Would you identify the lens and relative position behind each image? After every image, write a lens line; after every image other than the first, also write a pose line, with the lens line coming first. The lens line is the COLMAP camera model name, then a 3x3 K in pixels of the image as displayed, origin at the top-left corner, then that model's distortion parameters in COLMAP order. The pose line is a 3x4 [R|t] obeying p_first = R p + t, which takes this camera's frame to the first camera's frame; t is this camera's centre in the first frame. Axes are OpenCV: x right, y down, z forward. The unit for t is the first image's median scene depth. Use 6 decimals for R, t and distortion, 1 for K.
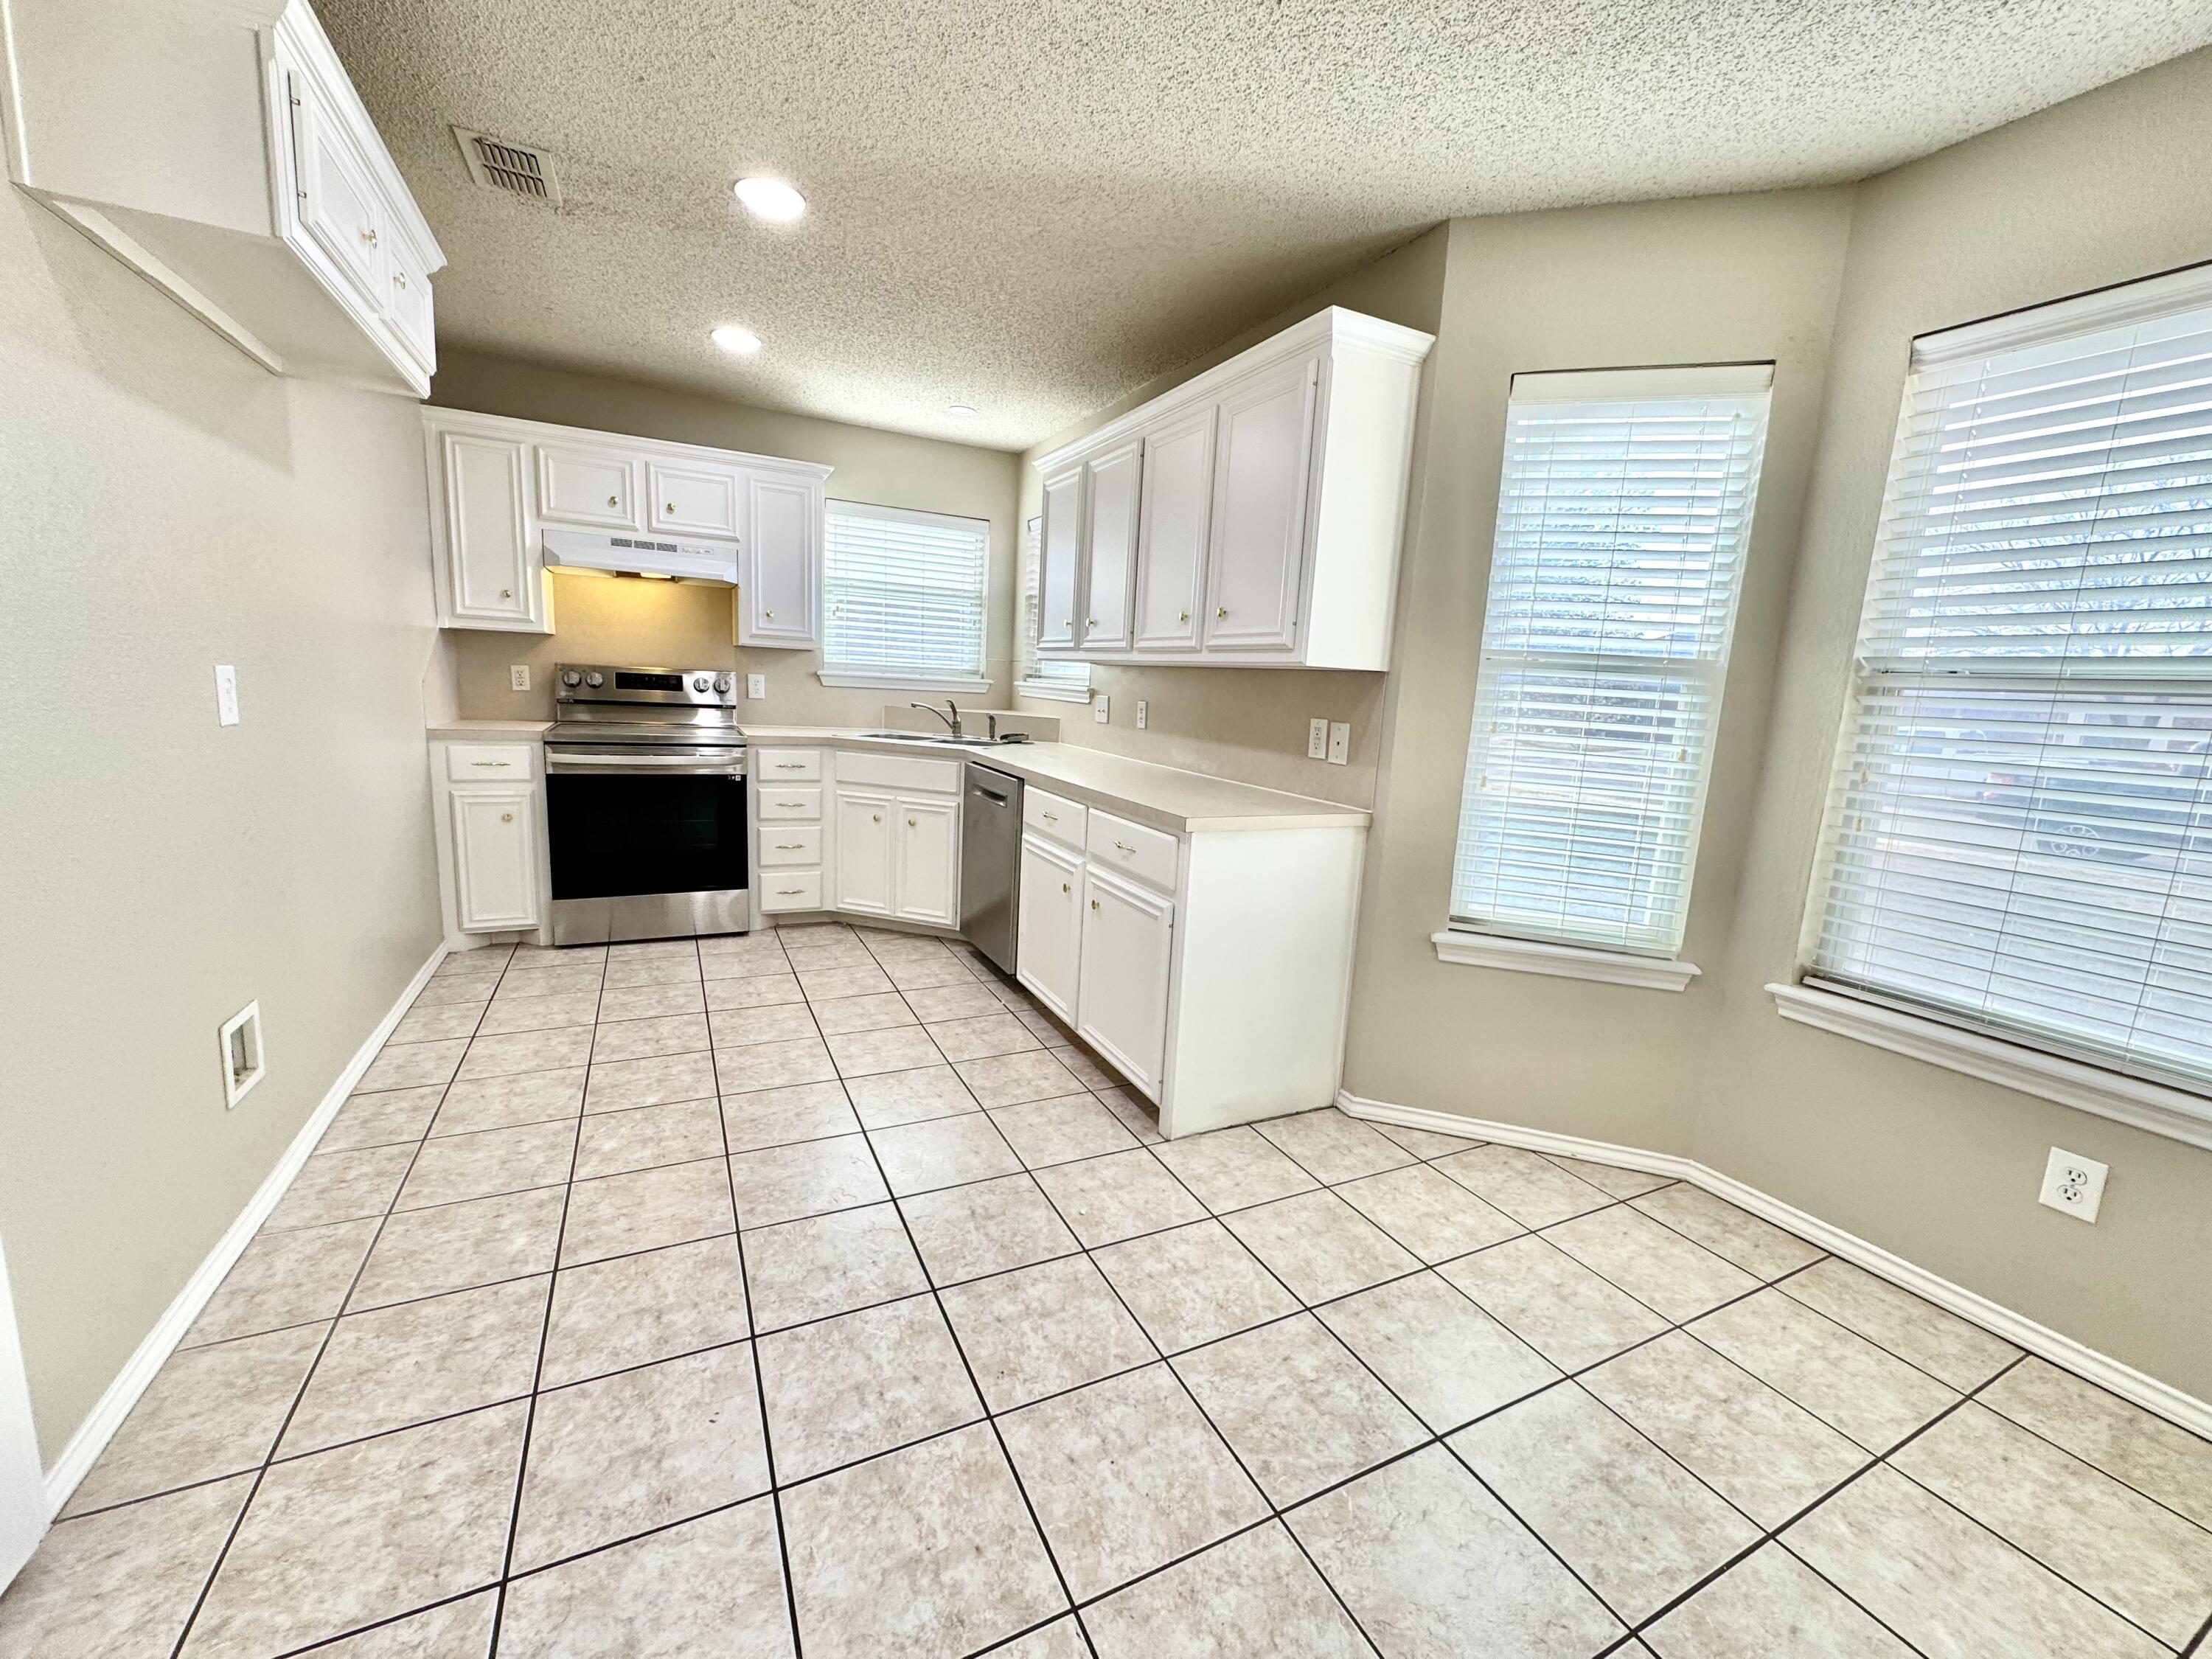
lens RADIAL K [[878.7, 0, 1107.4], [0, 878.7, 827.8], [0, 0, 1]] dist [-0.002854, 0.000181]
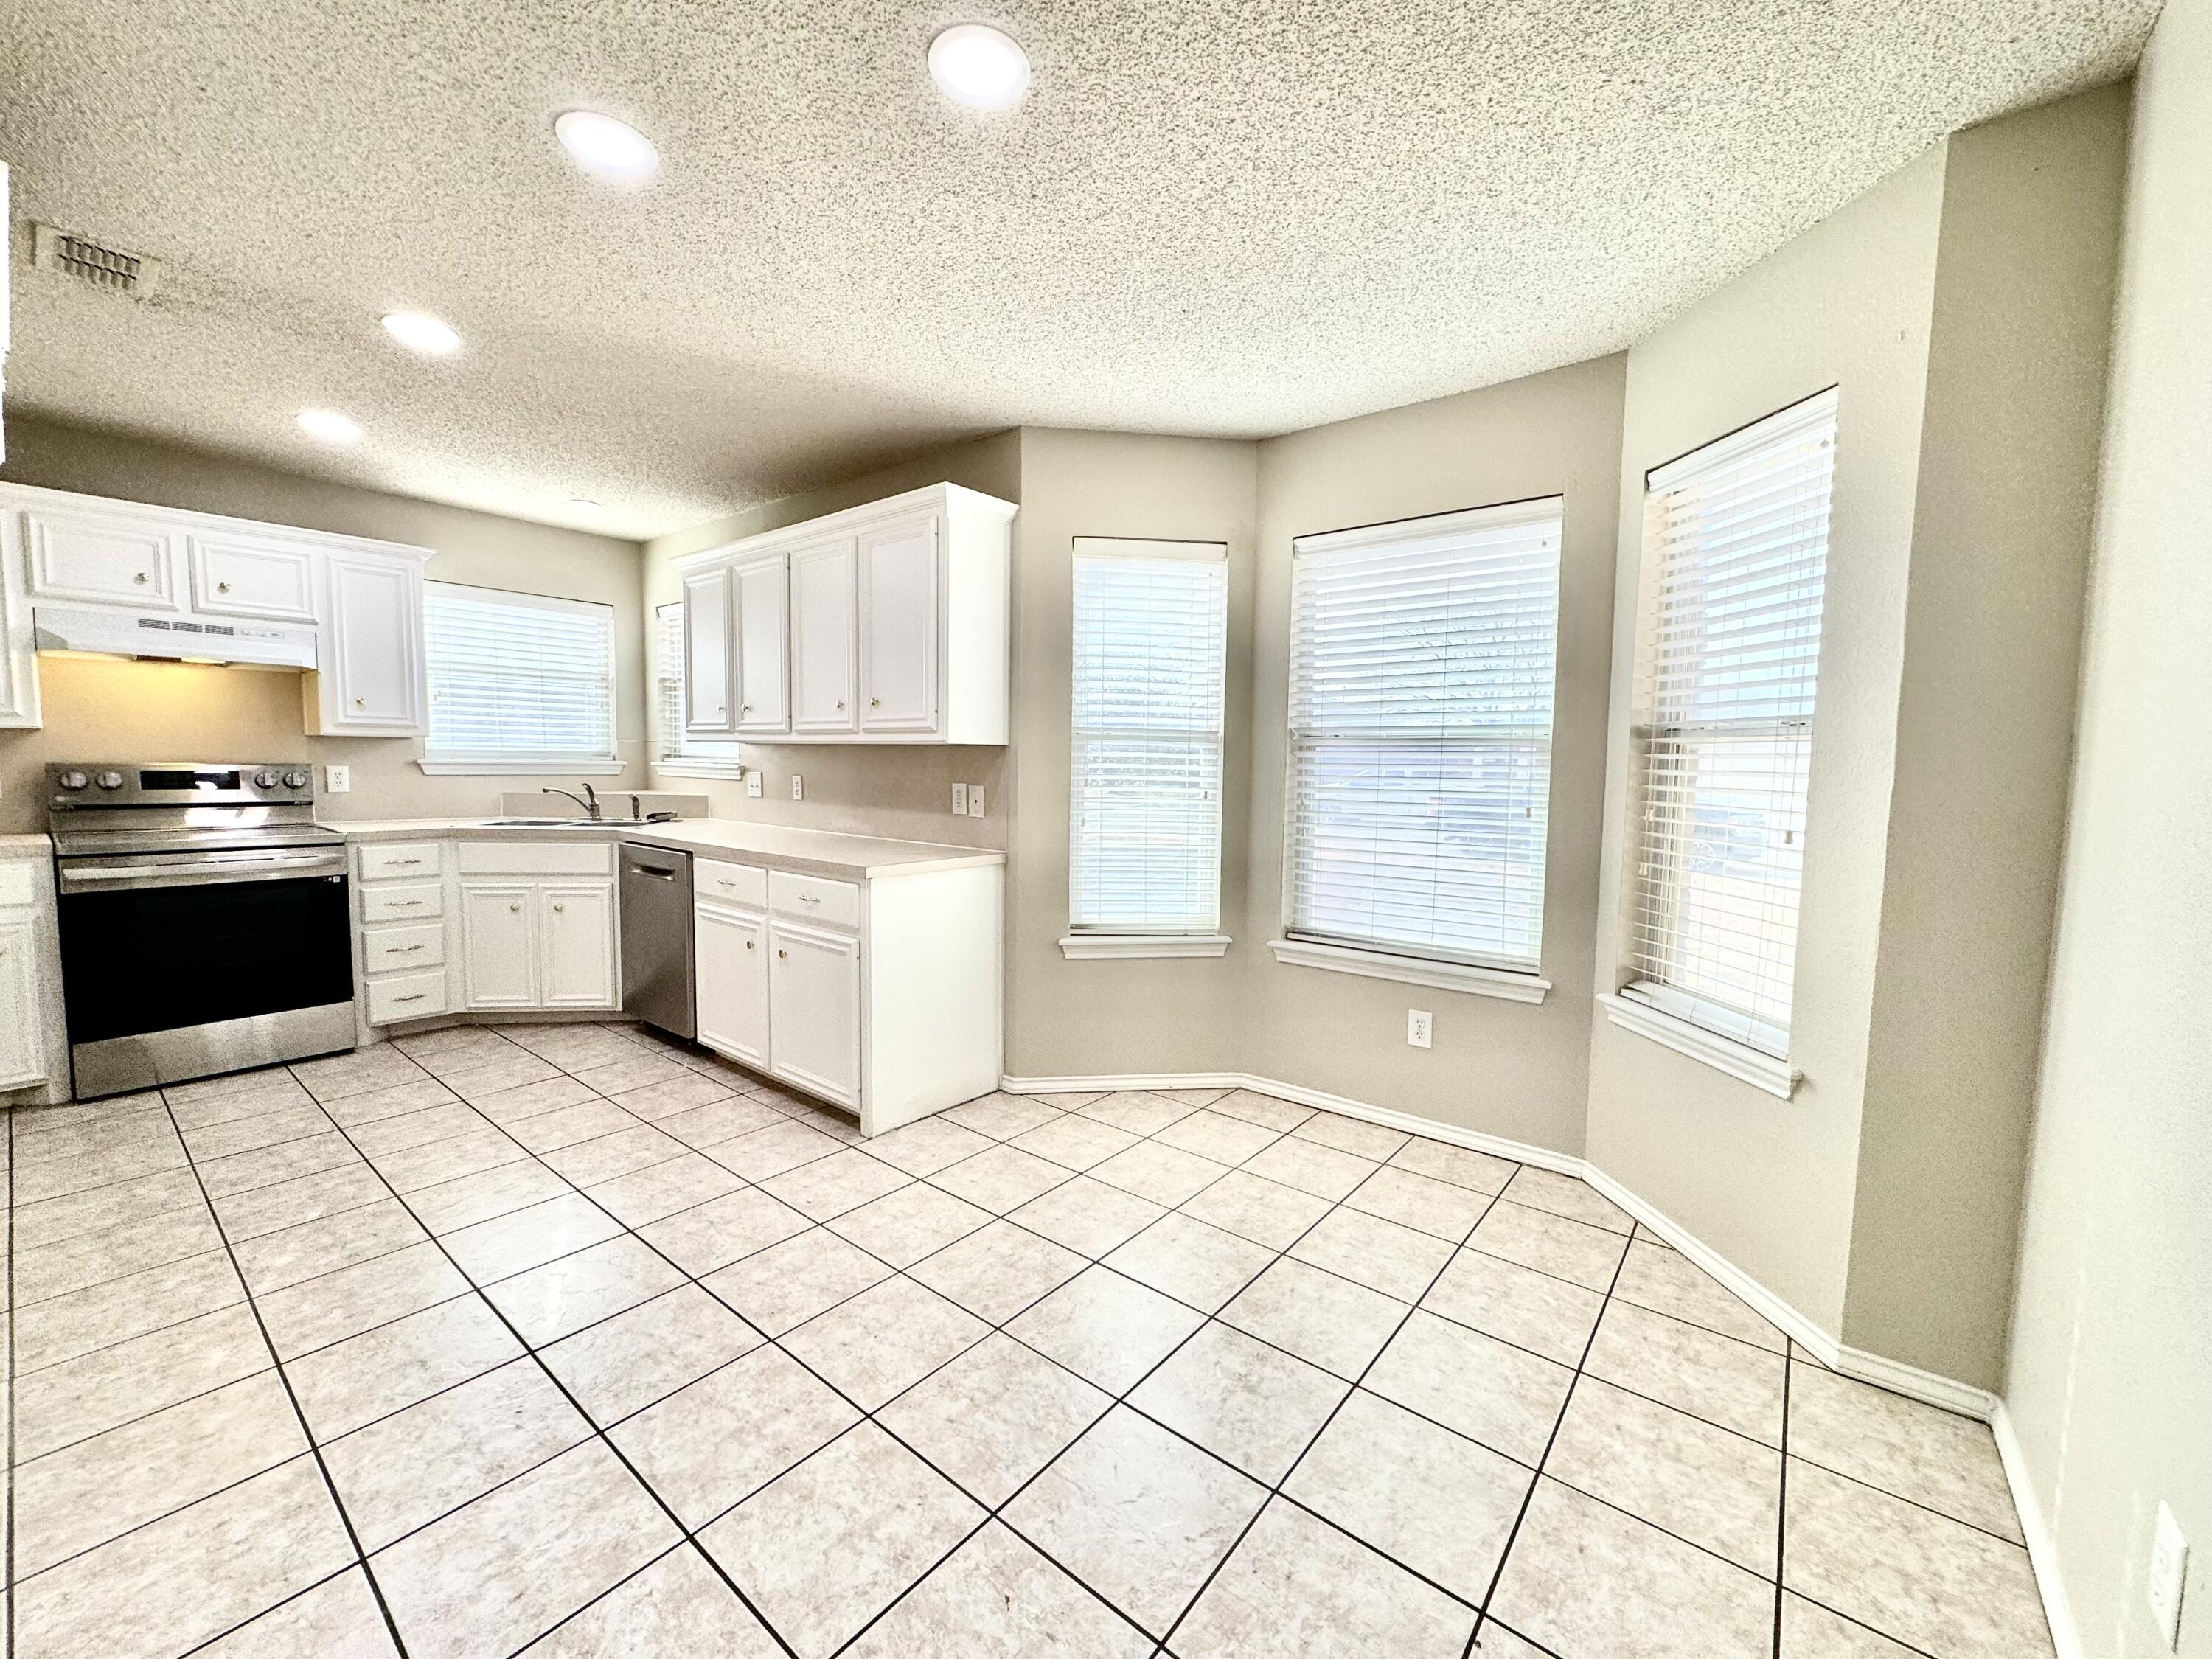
lens RADIAL K [[878.7, 0, 1107.4], [0, 878.7, 827.8], [0, 0, 1]] dist [-0.002854, 0.000181]
pose [[0.909457, -0.071387, 0.409625, -0.083803], [0.101345, 0.993498, -0.051866, 0.025850], [-0.403259, 0.088683, 0.910778, -0.222257]]
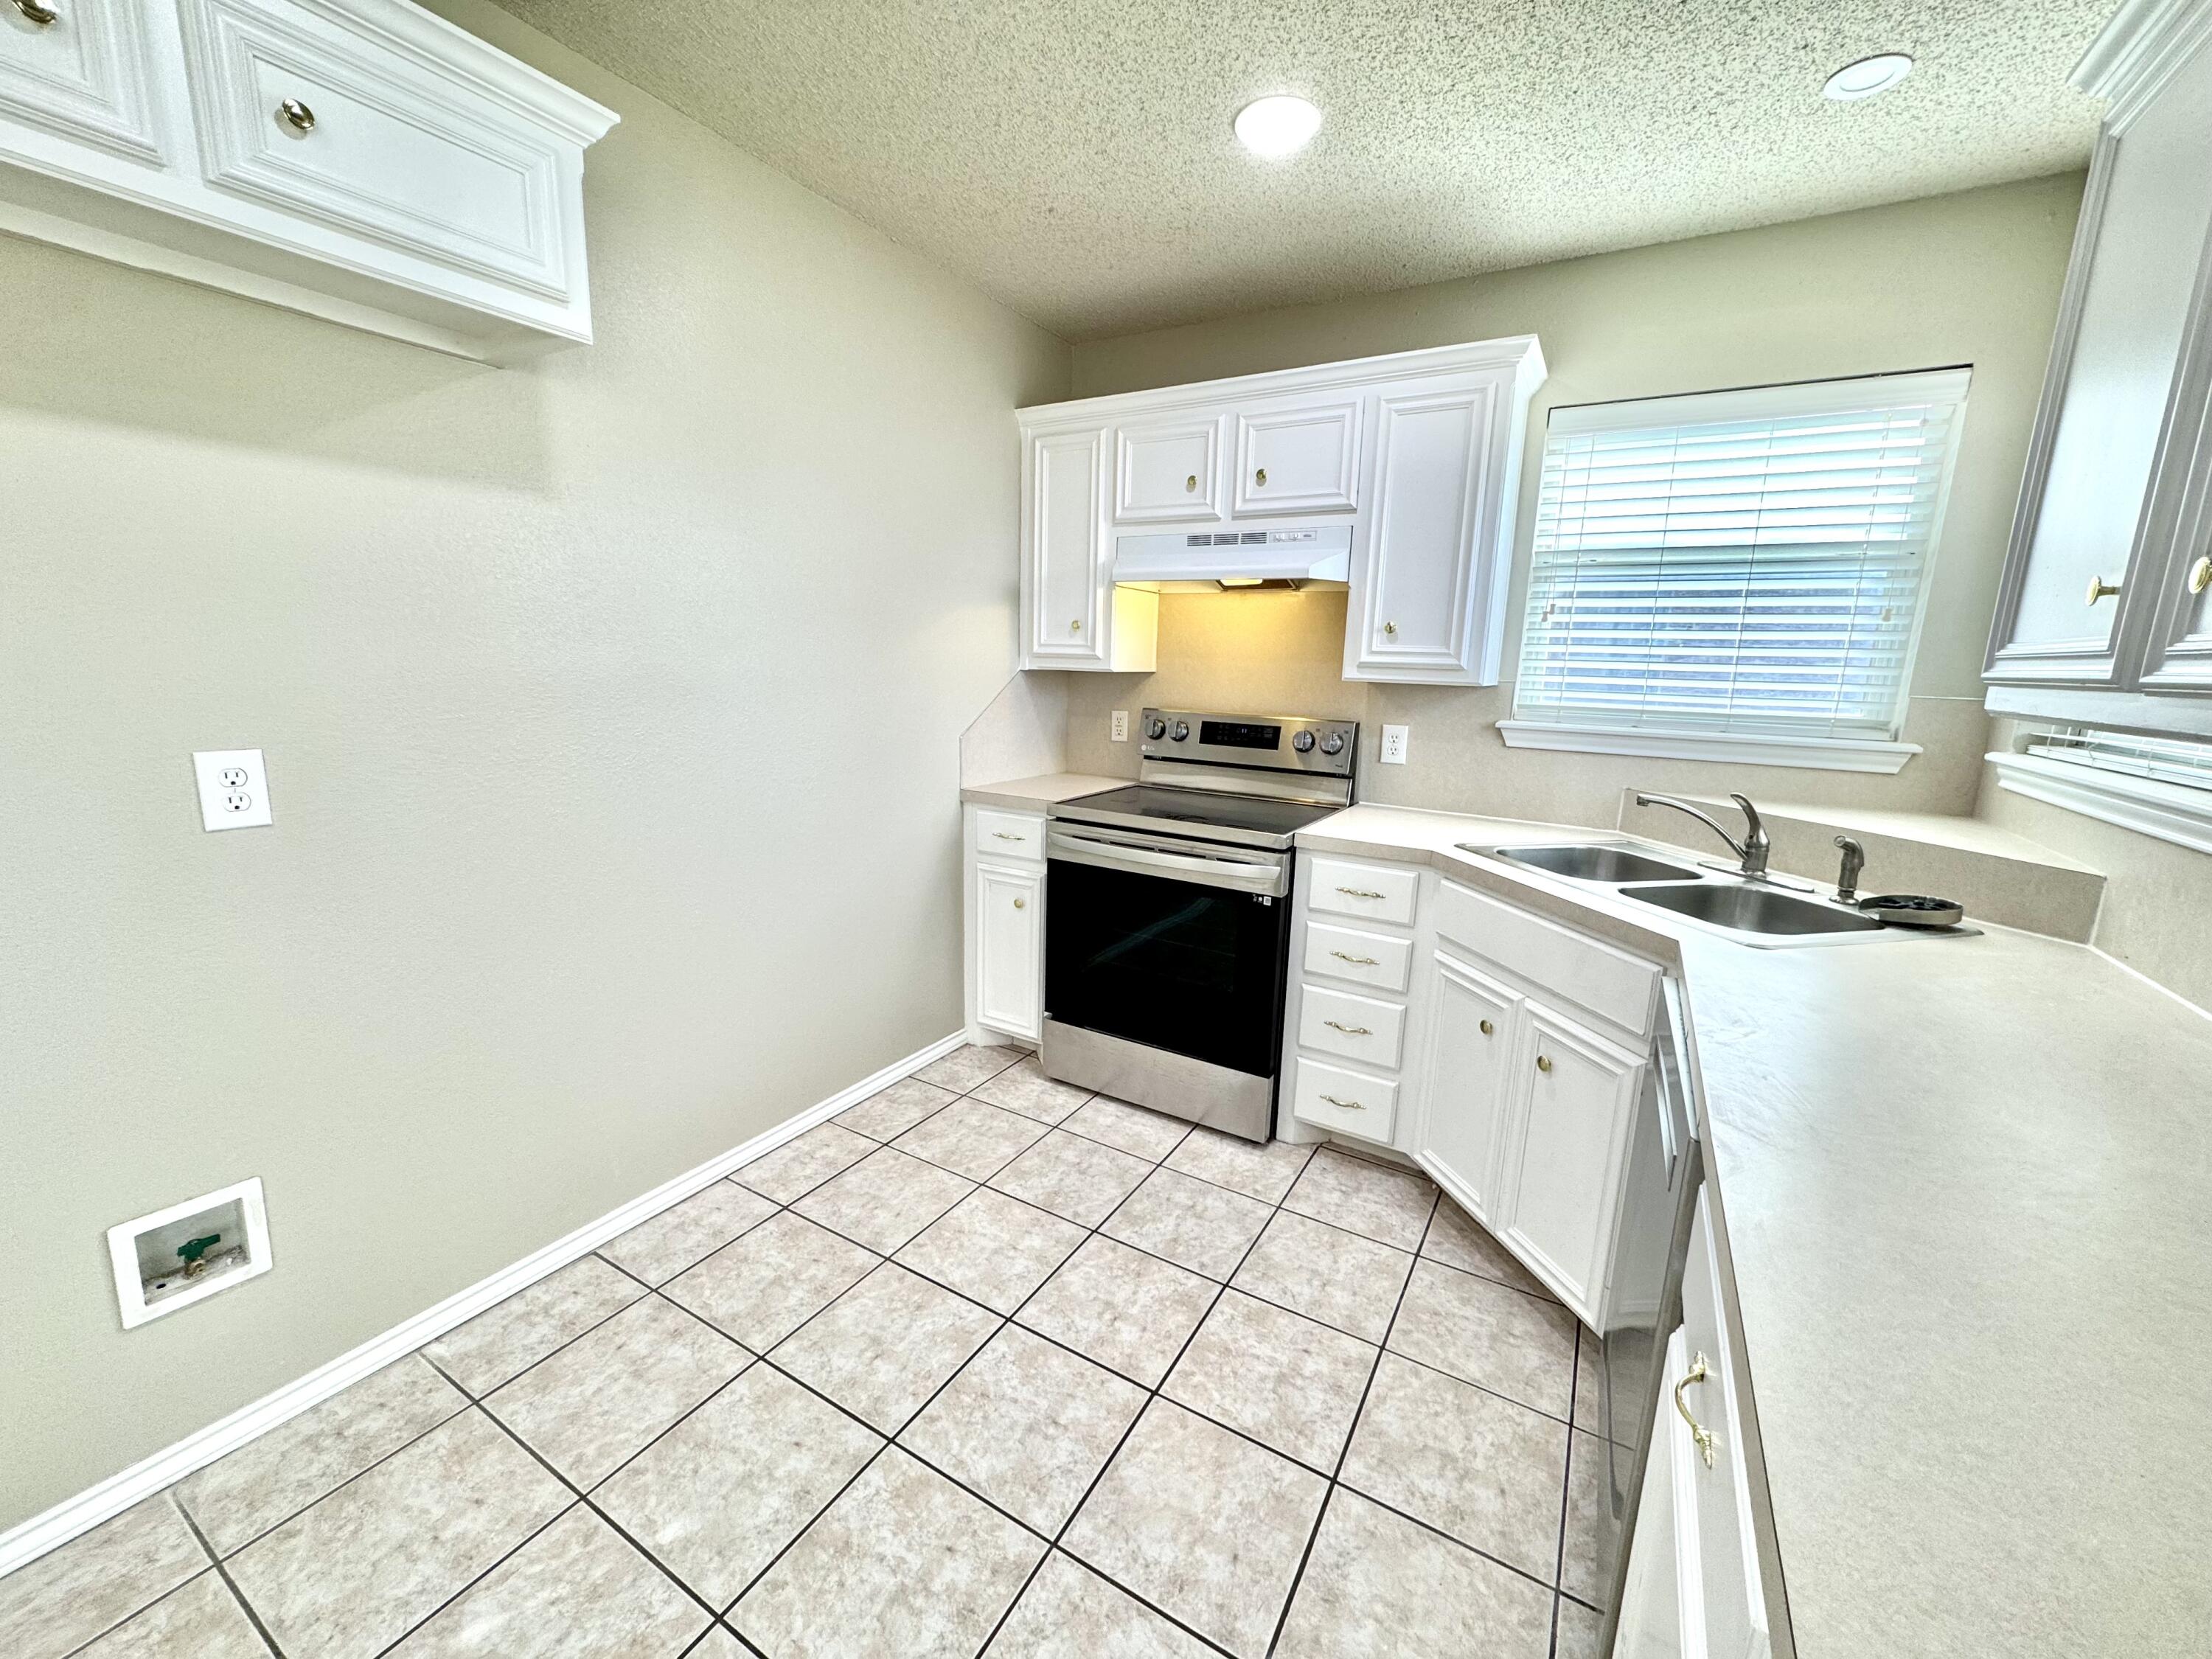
lens RADIAL K [[878.7, 0, 1107.4], [0, 878.7, 827.8], [0, 0, 1]] dist [-0.002854, 0.000181]
pose [[0.538625, 0.123323, -0.833471, 0.028700], [-0.140114, 0.988566, 0.055724, -0.173287], [0.830813, 0.086767, 0.549746, 0.785286]]
